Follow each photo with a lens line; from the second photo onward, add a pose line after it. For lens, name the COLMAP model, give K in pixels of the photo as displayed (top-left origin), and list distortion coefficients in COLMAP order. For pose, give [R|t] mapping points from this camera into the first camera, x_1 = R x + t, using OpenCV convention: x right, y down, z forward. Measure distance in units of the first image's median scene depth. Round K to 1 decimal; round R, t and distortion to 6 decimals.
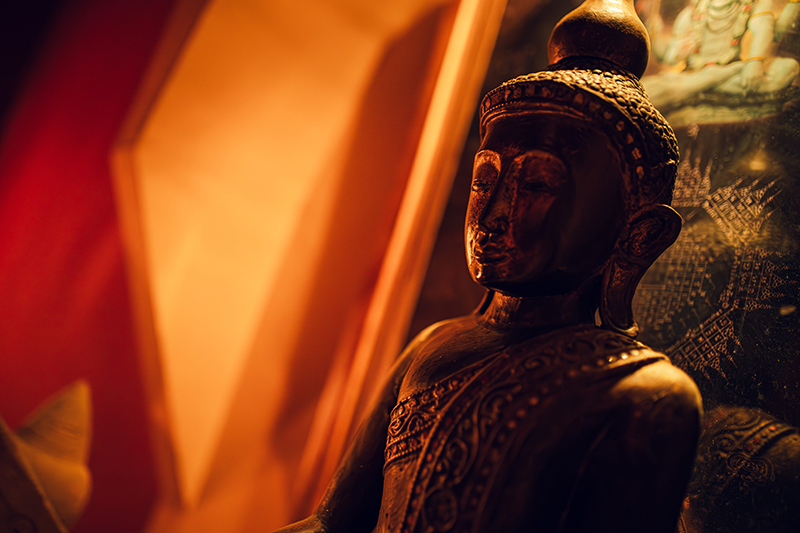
lens RADIAL K [[797.6, 0, 398.6], [0, 797.6, 269.3], [0, 0, 1]] dist [-0.034495, 0.000000]
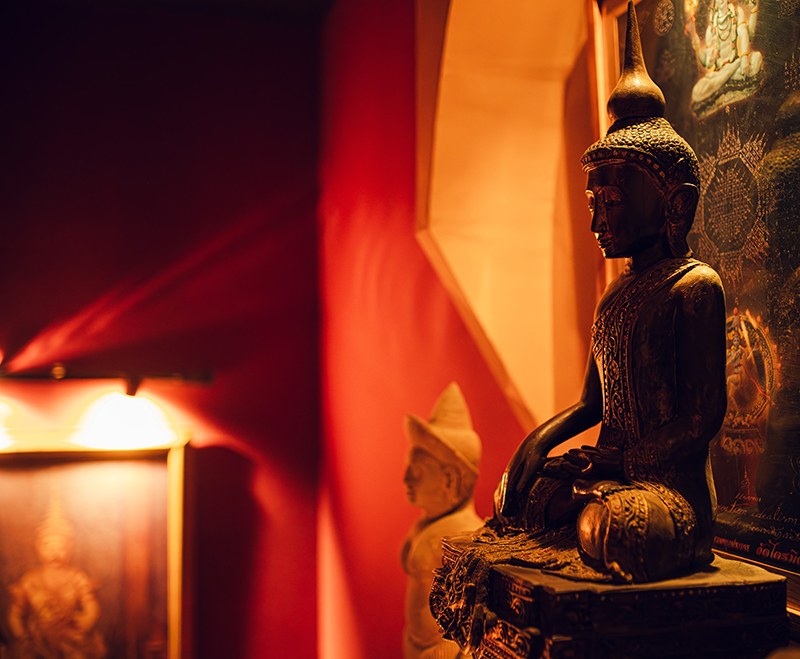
lens RADIAL K [[987.0, 0, 465.1], [0, 987.0, 337.2], [0, 0, 1]] dist [-0.070641, 0.000000]
pose [[0.878751, -0.324552, -0.349947, 0.569565], [0.360867, 0.931666, 0.042114, -0.028117], [0.312365, -0.163292, 0.935822, -1.362381]]
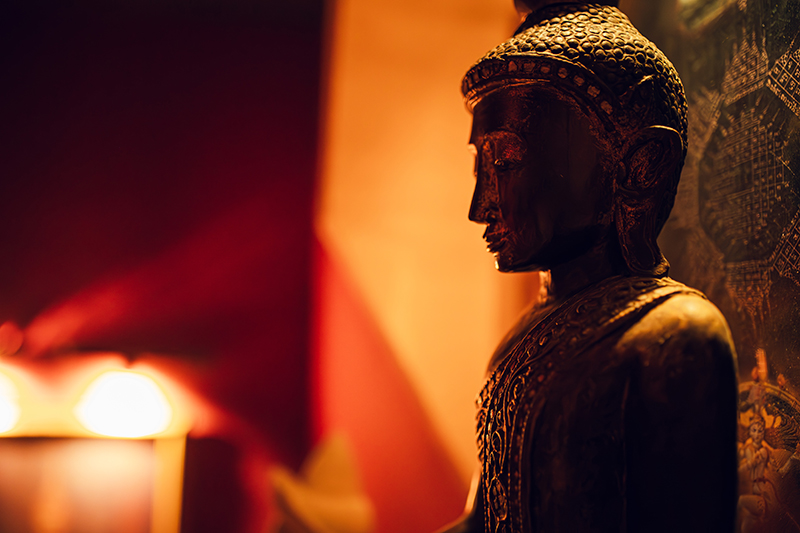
lens RADIAL K [[797.6, 0, 397.9], [0, 797.6, 263.5], [0, 0, 1]] dist [-0.034495, 0.000000]
pose [[0.831665, -0.326500, -0.449145, 0.449388], [0.335777, 0.939930, -0.061523, 0.025953], [0.442252, -0.099646, 0.891338, 0.034122]]
